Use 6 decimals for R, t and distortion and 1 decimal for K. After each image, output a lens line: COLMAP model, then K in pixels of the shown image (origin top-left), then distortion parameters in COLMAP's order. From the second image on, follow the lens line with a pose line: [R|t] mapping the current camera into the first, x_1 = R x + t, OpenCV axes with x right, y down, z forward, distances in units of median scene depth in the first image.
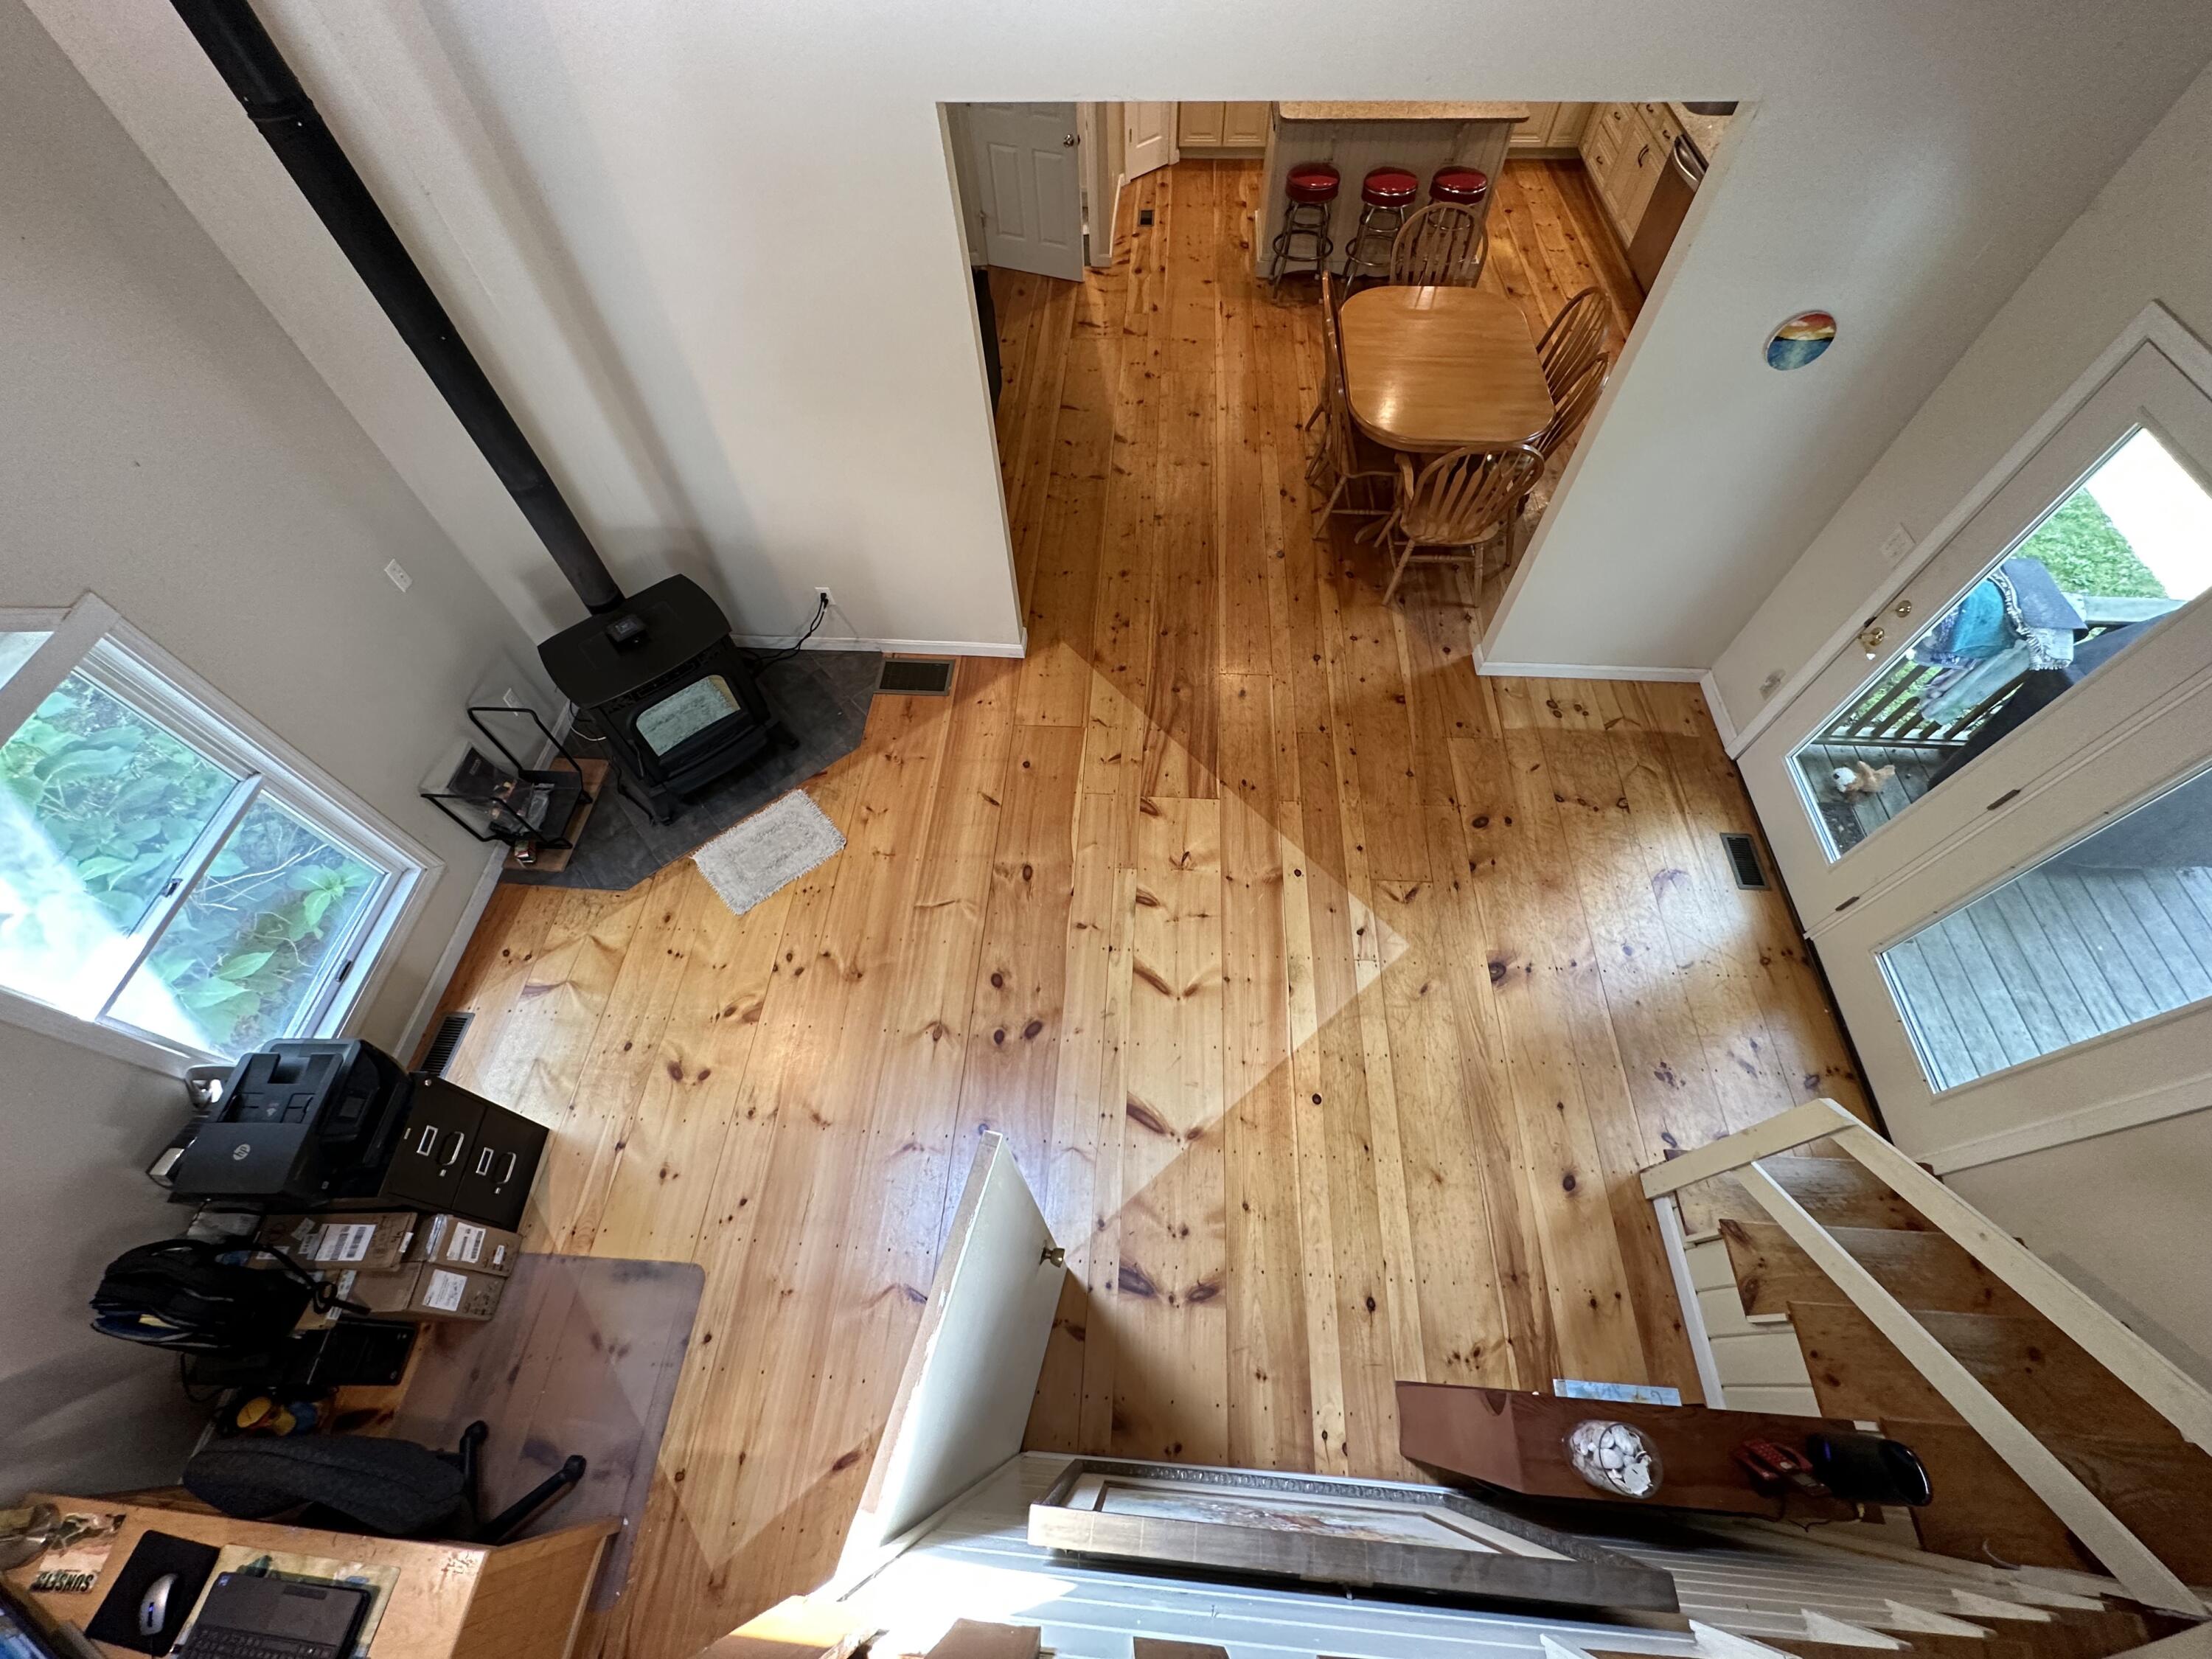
lens RADIAL K [[888.2, 0, 1106.0], [0, 888.2, 829.5], [0, 0, 1]] dist [-0.009765, -0.000377]
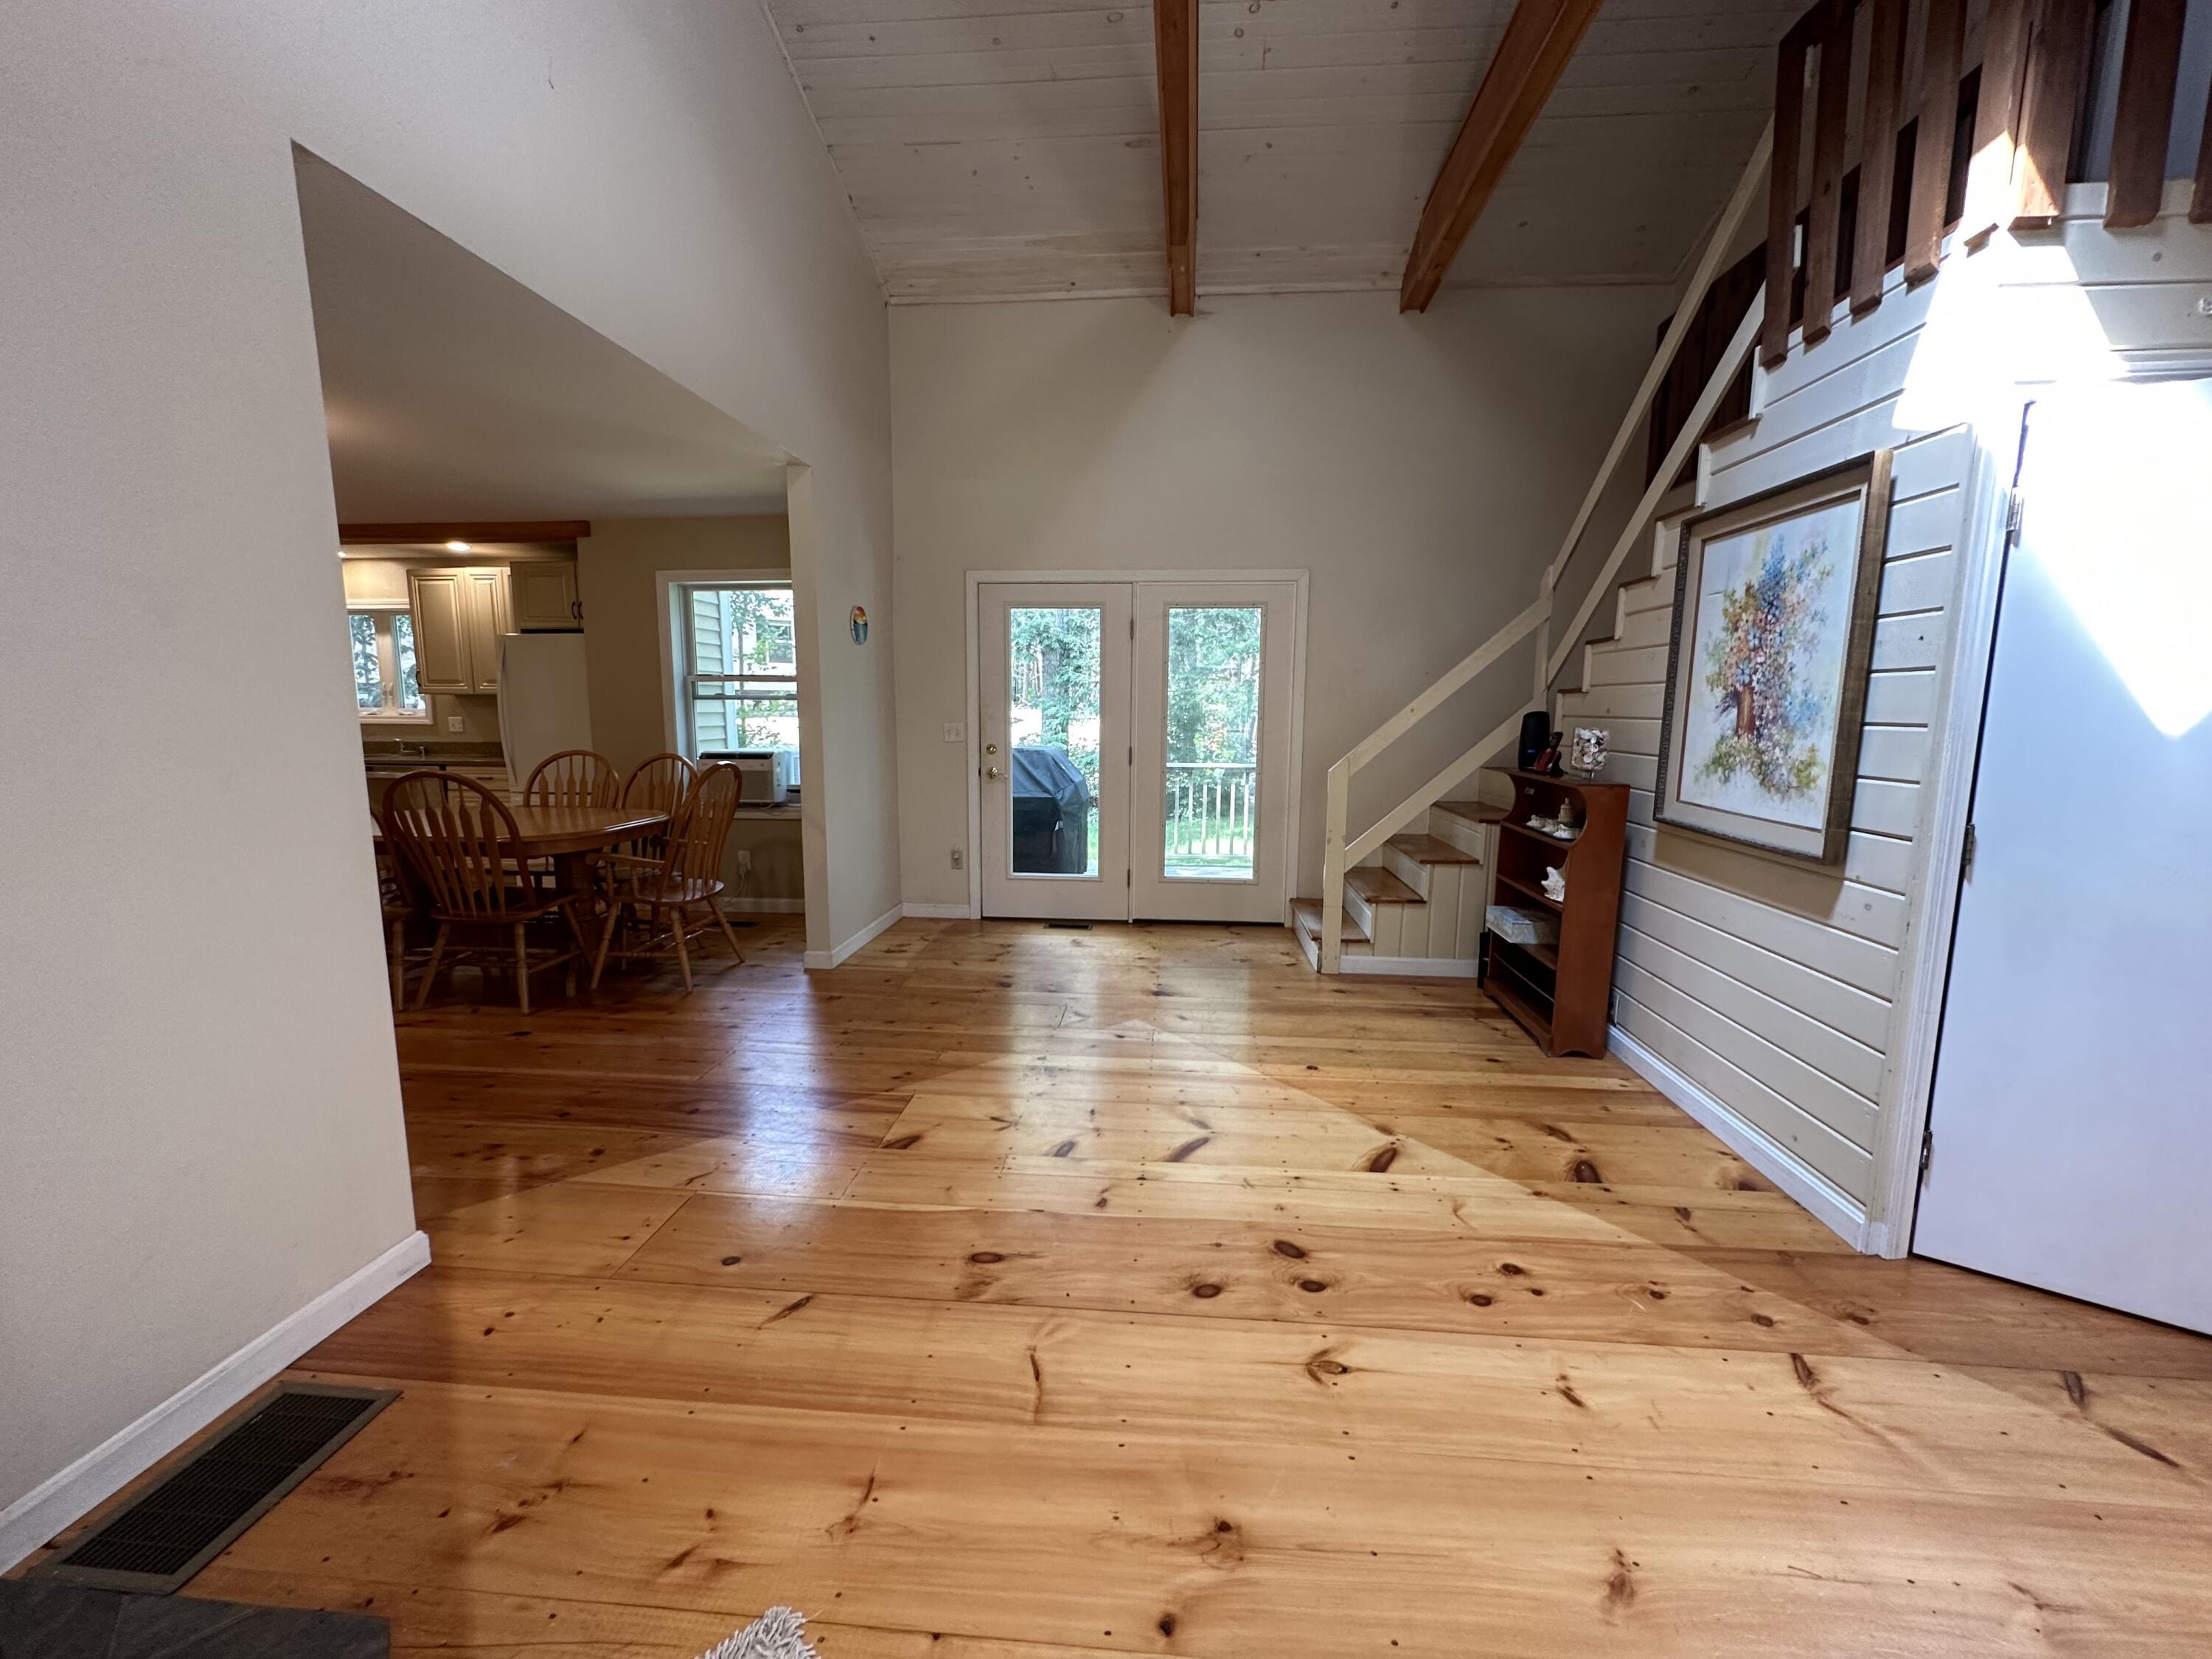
lens RADIAL K [[888.2, 0, 1106.0], [0, 888.2, 829.5], [0, 0, 1]] dist [-0.009765, -0.000377]
pose [[0.016010, -0.104567, 0.994389, -0.592760], [0.842869, 0.536412, 0.042837, -0.051923], [-0.537881, 0.837453, 0.096724, 0.703570]]
